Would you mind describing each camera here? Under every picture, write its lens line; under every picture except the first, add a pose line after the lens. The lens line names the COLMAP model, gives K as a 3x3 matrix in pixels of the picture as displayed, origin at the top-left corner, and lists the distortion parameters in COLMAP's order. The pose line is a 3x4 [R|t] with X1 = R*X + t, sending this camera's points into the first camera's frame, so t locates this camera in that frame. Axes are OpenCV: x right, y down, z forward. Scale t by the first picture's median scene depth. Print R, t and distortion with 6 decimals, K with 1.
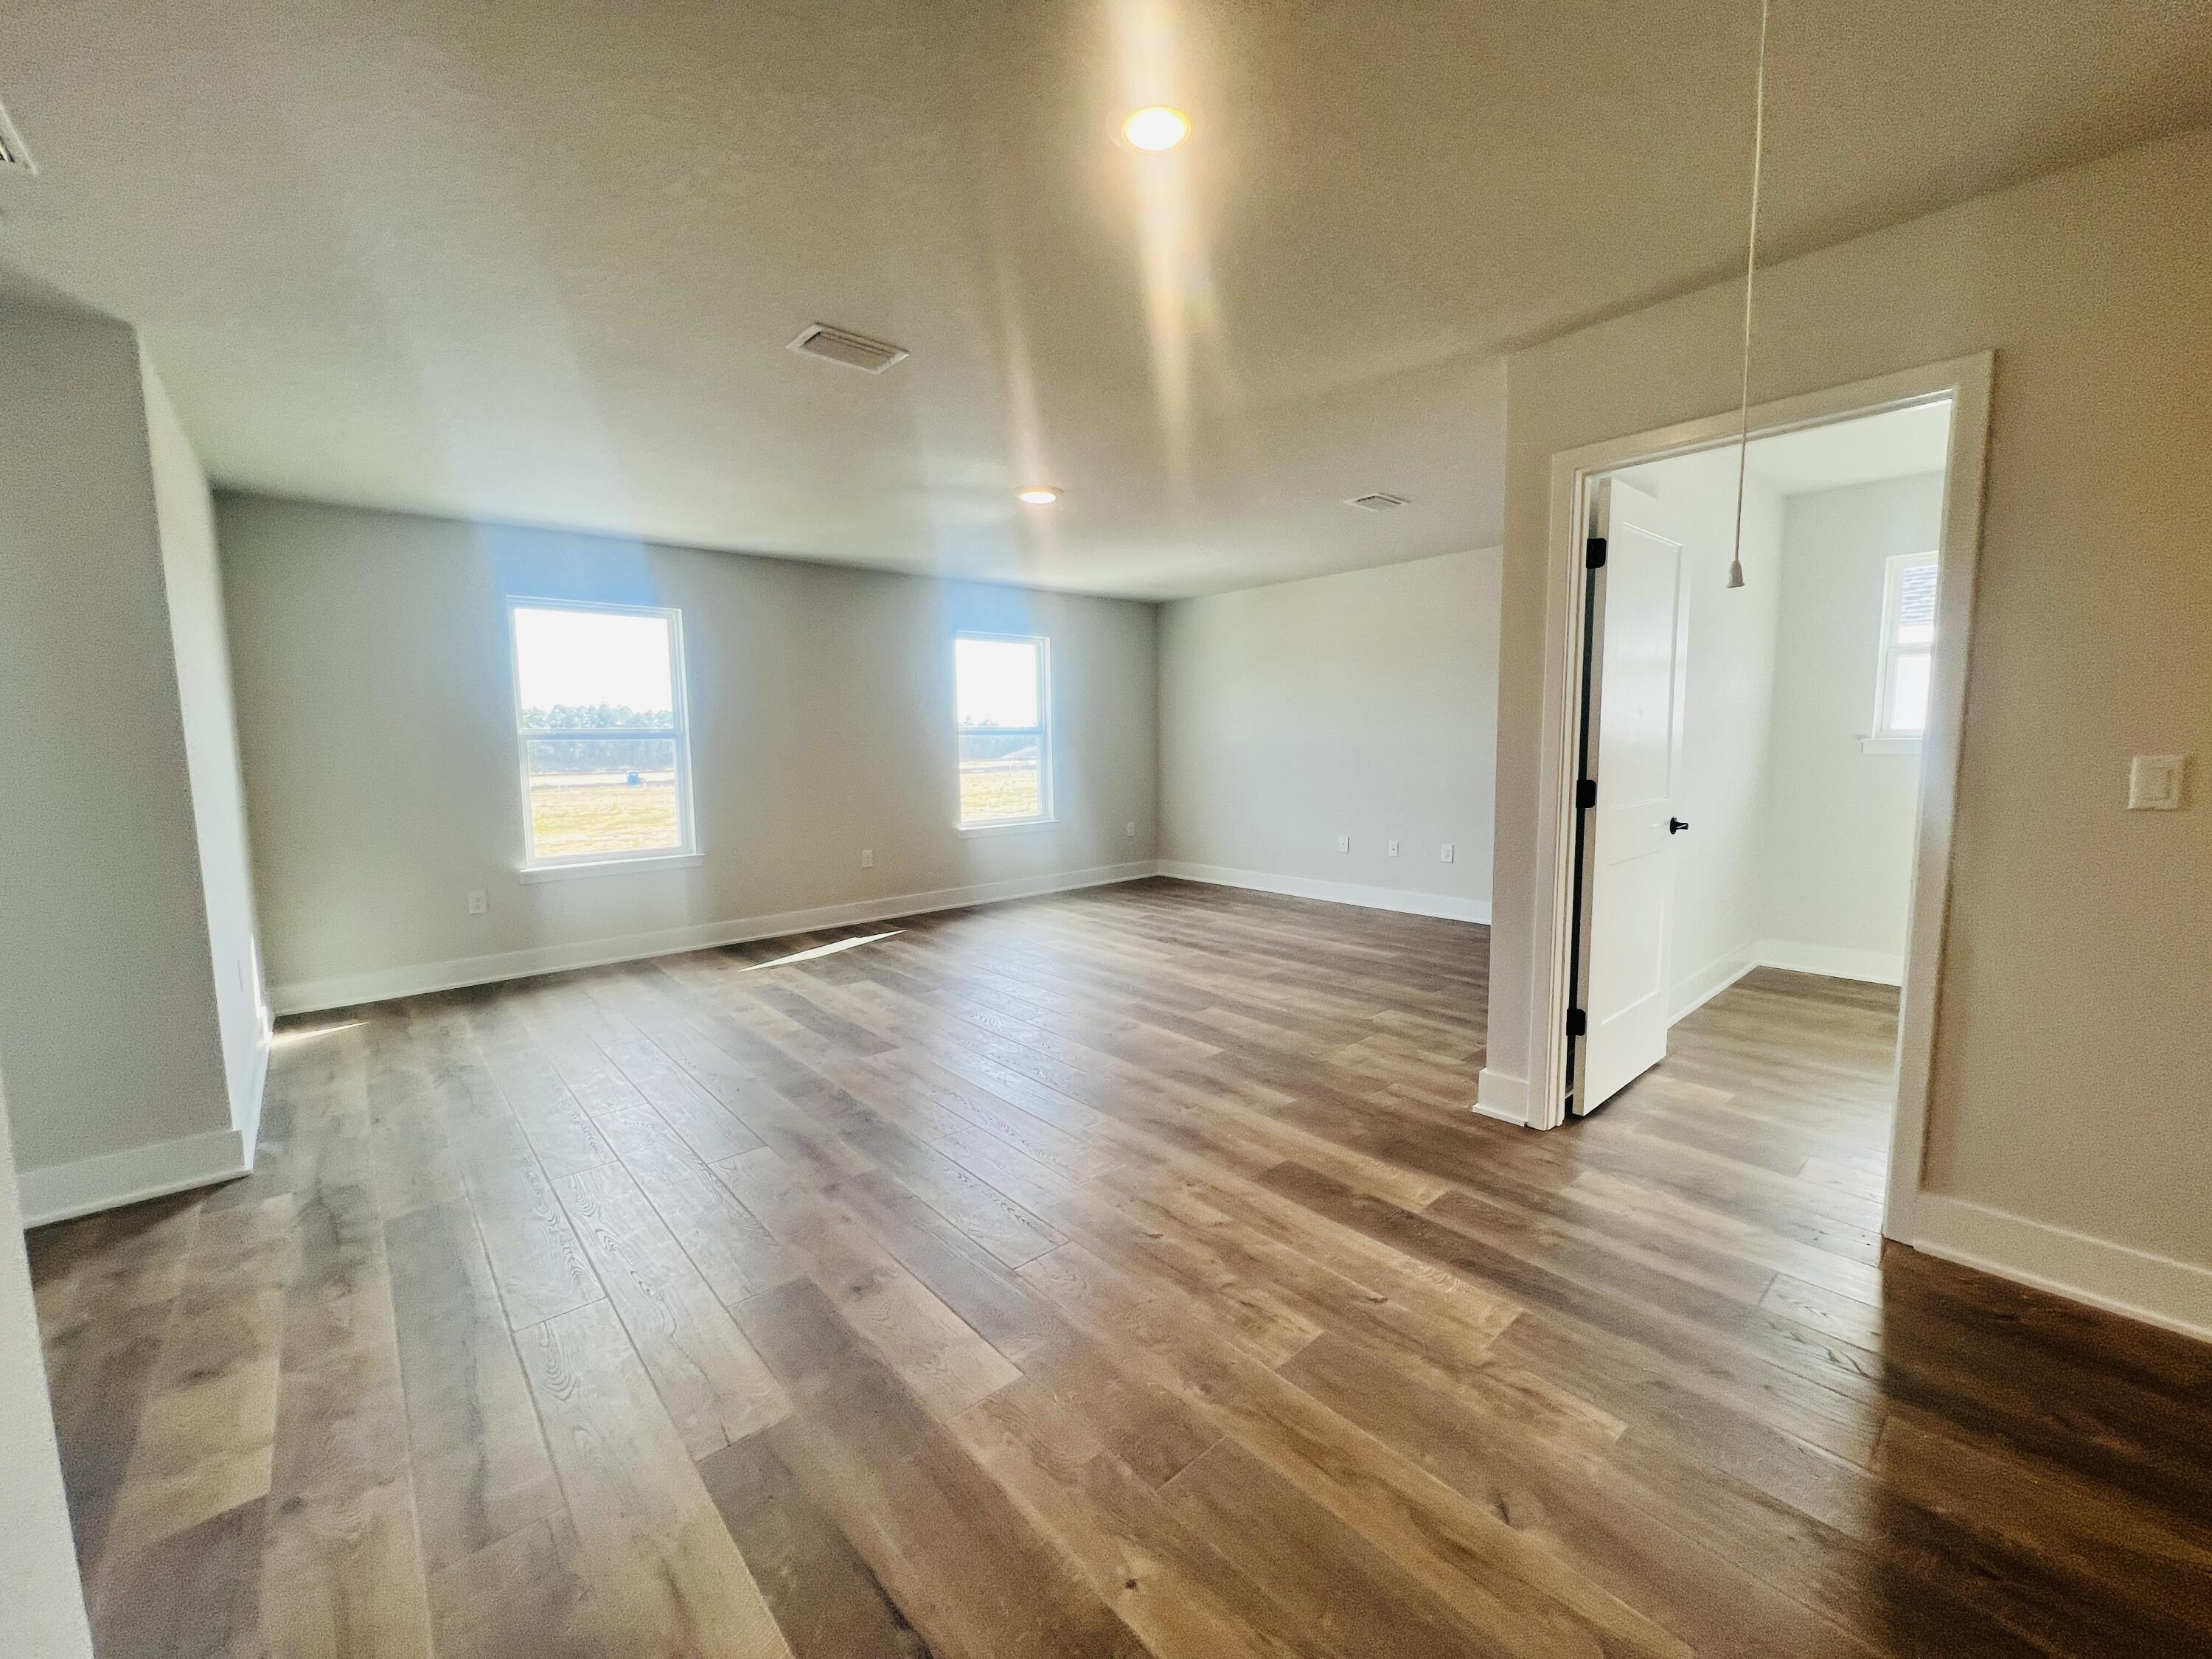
lens RADIAL K [[887.7, 0, 1102.0], [0, 887.7, 827.9], [0, 0, 1]] dist [0.000134, 0.000127]
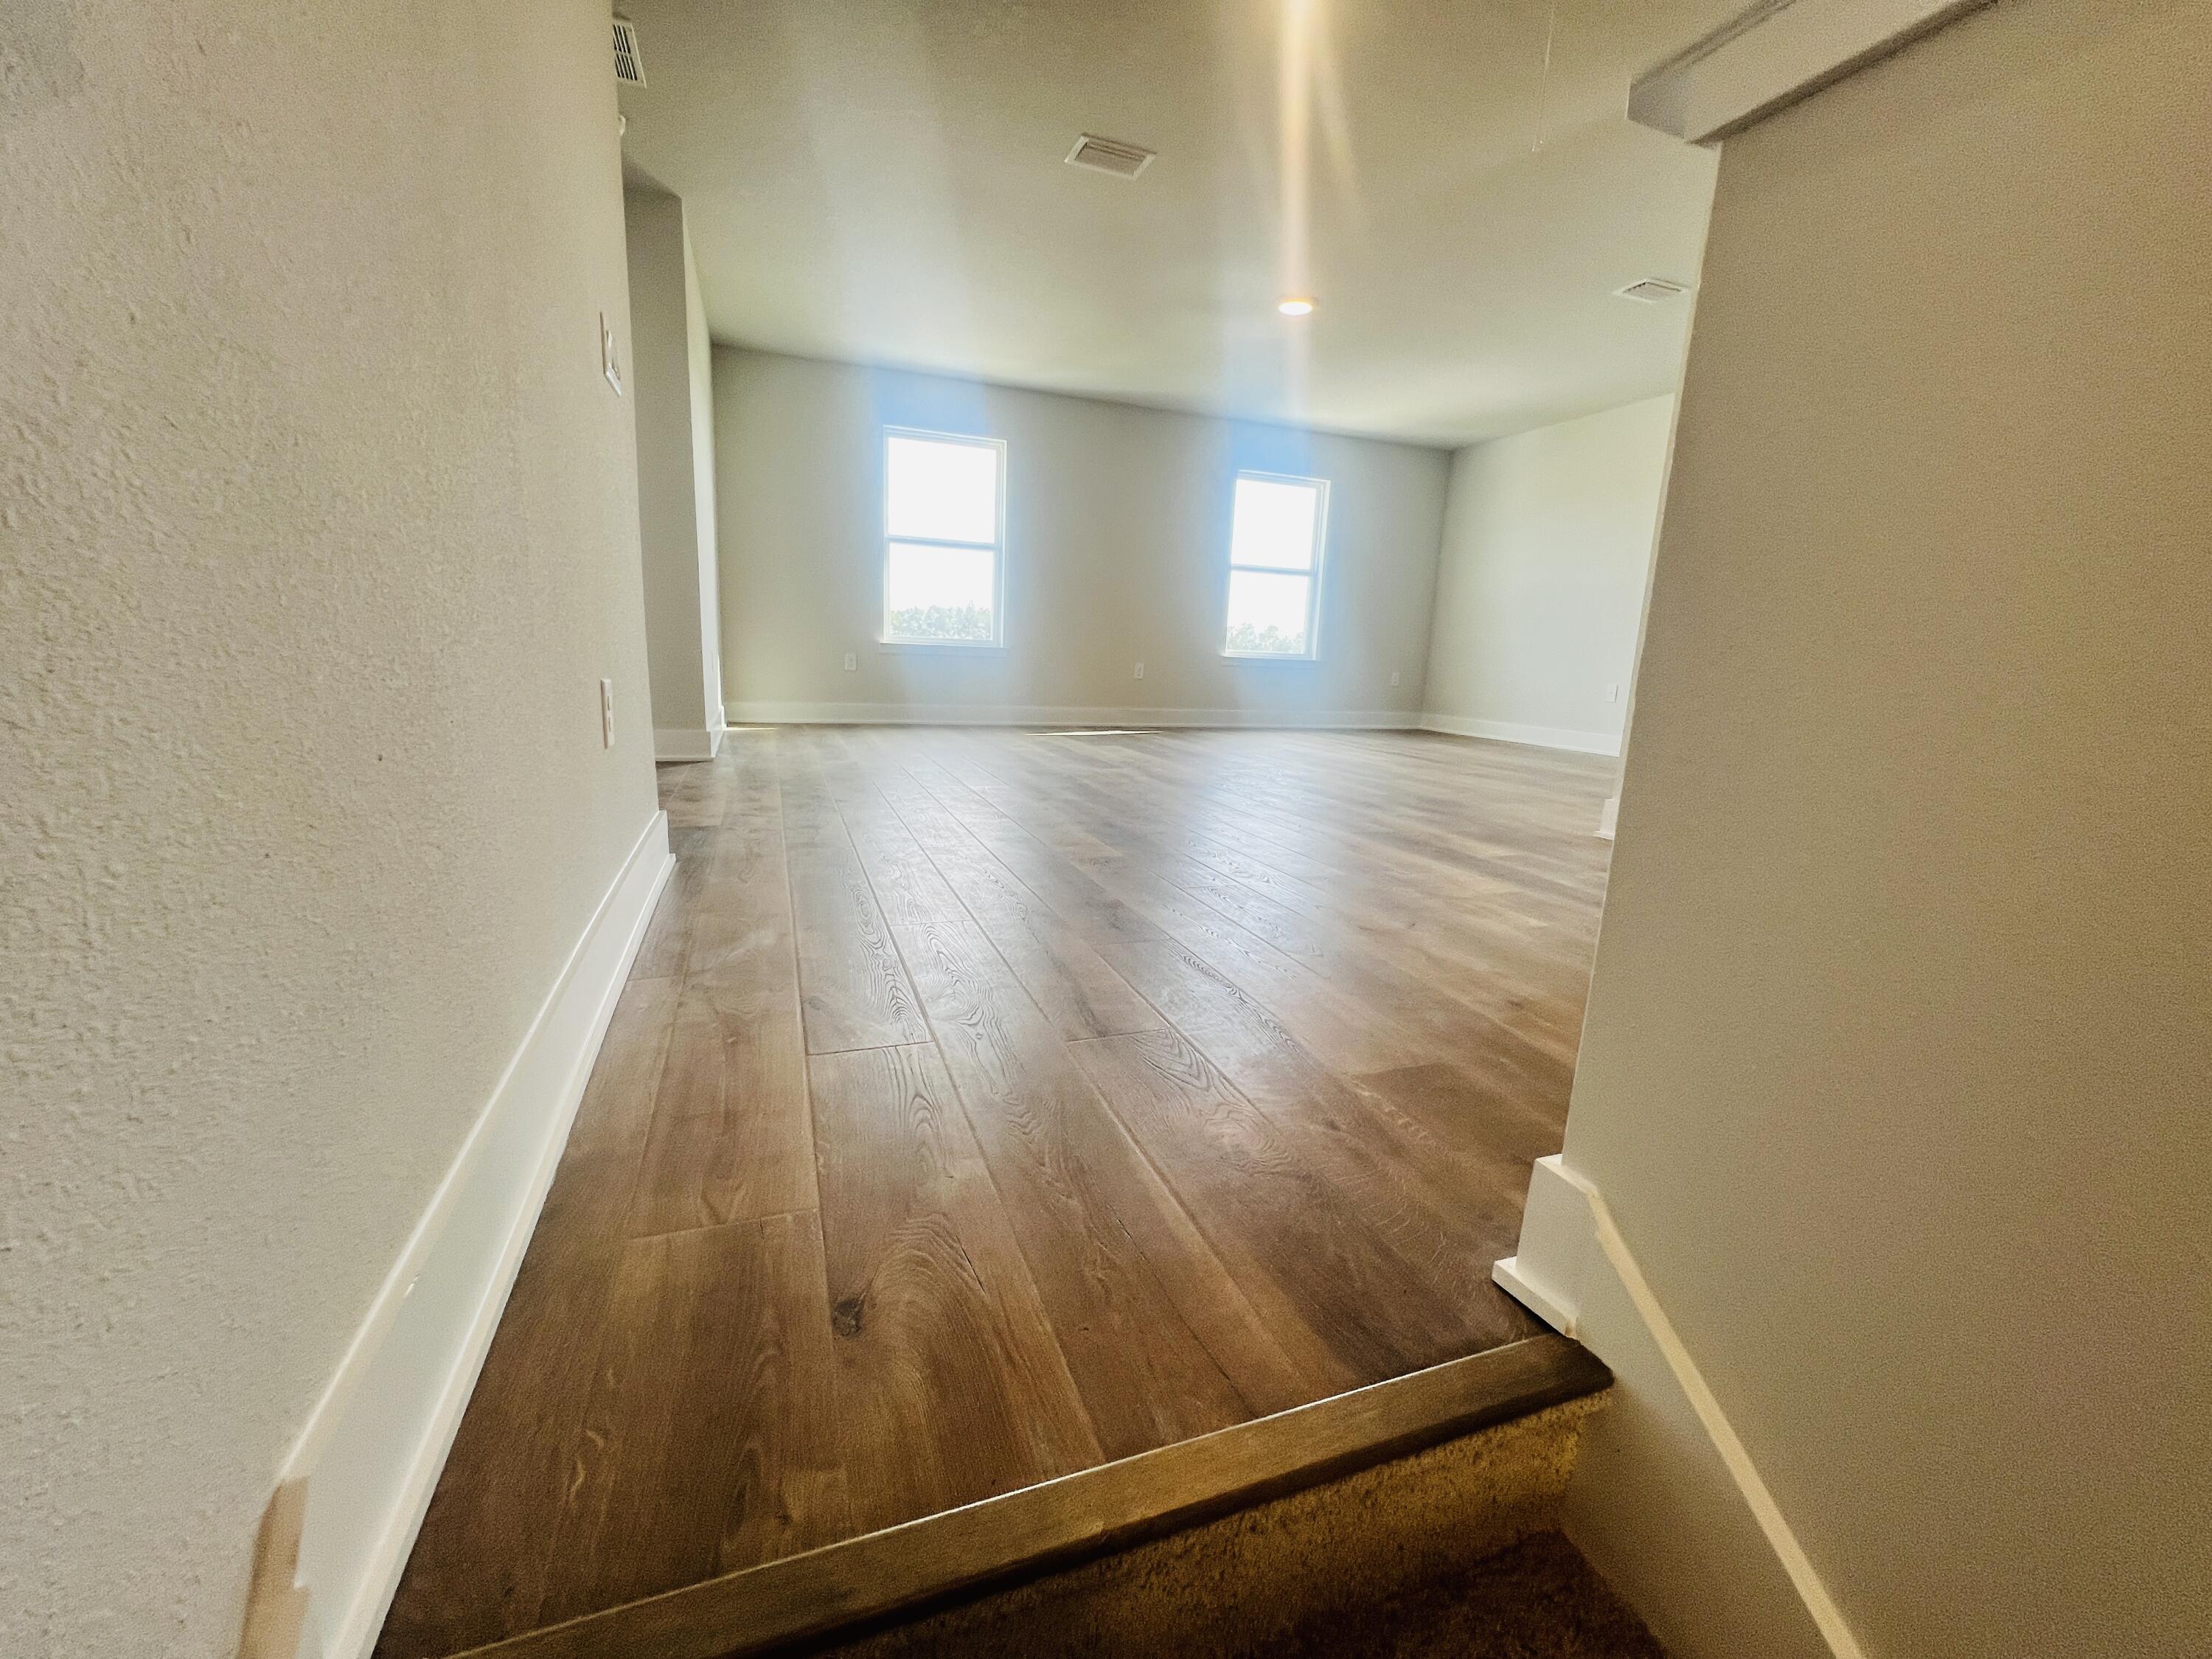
lens RADIAL K [[887.7, 0, 1104.4], [0, 887.7, 824.5], [0, 0, 1]] dist [0.000134, 0.000127]
pose [[0.934744, 0.118894, -0.334840, 0.179813], [-0.088875, 0.990636, 0.103645, 0.203135], [0.344027, -0.067123, 0.936557, -0.190998]]
